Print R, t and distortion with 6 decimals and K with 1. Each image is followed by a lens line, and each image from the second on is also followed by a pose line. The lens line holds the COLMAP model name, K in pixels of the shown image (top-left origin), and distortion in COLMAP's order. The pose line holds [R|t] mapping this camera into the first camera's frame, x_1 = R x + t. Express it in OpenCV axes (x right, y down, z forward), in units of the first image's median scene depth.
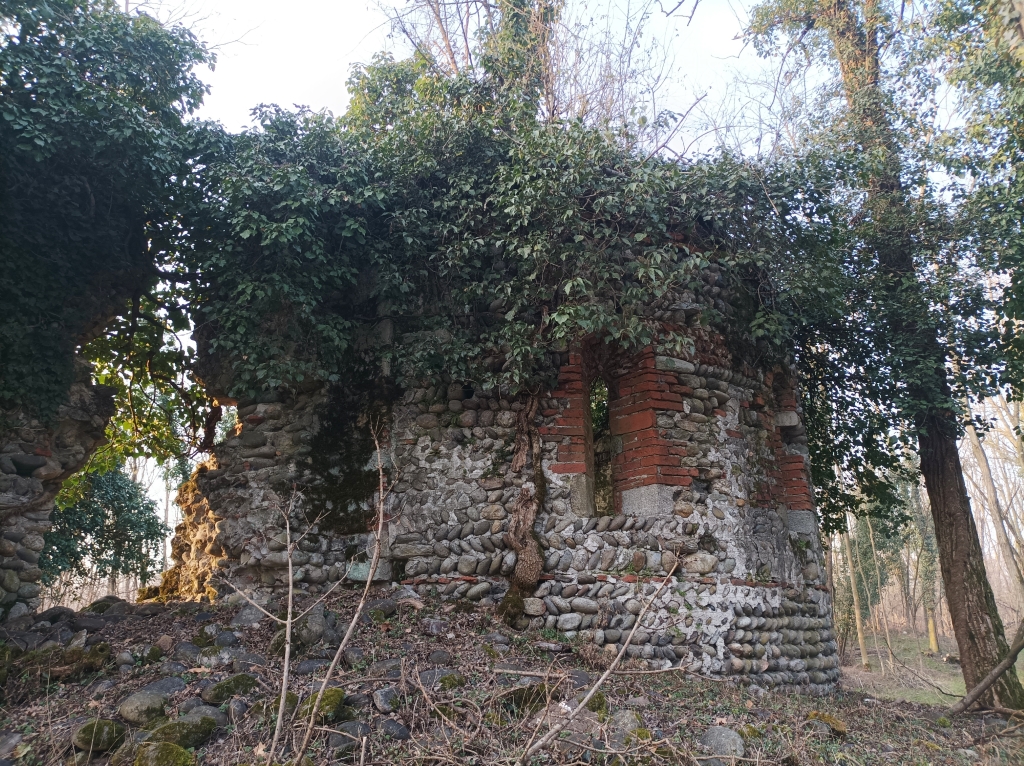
lens RADIAL K [[756.3, 0, 512.0], [0, 756.3, 383.0], [0, 0, 1]] dist [0.049157, -0.046177]
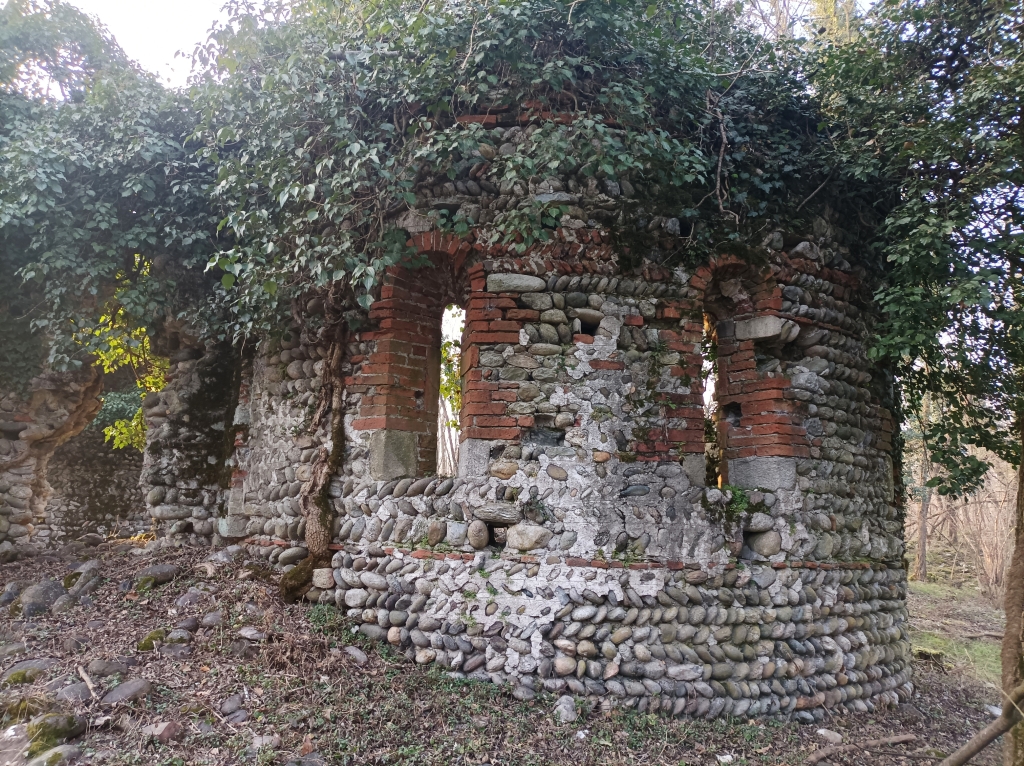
lens RADIAL K [[745.8, 0, 512.0], [0, 745.8, 383.0], [0, 0, 1]] dist [0.073623, -0.109477]
pose [[0.863079, -0.043738, -0.503171, 0.637755], [0.117452, 0.986312, 0.115728, -0.012328], [0.491222, -0.158981, 0.856403, 0.353060]]
